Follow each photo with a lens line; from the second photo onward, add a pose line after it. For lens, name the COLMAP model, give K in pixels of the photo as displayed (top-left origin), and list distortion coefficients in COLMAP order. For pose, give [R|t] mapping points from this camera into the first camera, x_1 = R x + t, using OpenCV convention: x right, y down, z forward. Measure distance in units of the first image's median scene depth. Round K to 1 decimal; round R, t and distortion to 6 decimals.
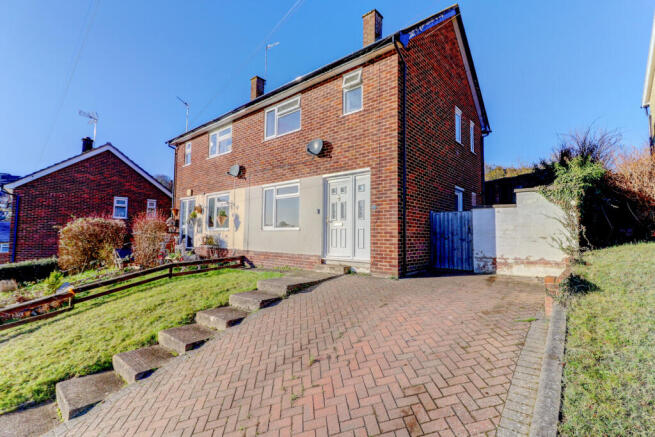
lens RADIAL K [[272.4, 0, 337.3], [0, 272.4, 219.3], [0, 0, 1]] dist [0.002448, -0.000124]
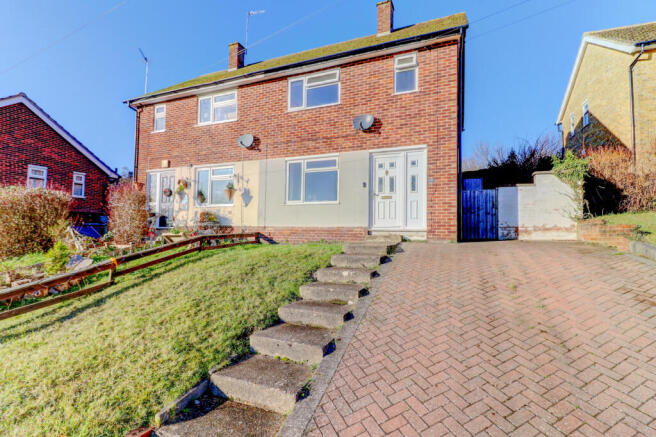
lens RADIAL K [[272.8, 0, 337.8], [0, 272.8, 219.3], [0, 0, 1]] dist [0.002448, -0.000124]
pose [[0.960679, 0.018181, 0.277066, -0.463357], [-0.024159, 0.999543, 0.018177, 0.088241], [-0.276609, -0.024156, 0.960679, 0.029260]]
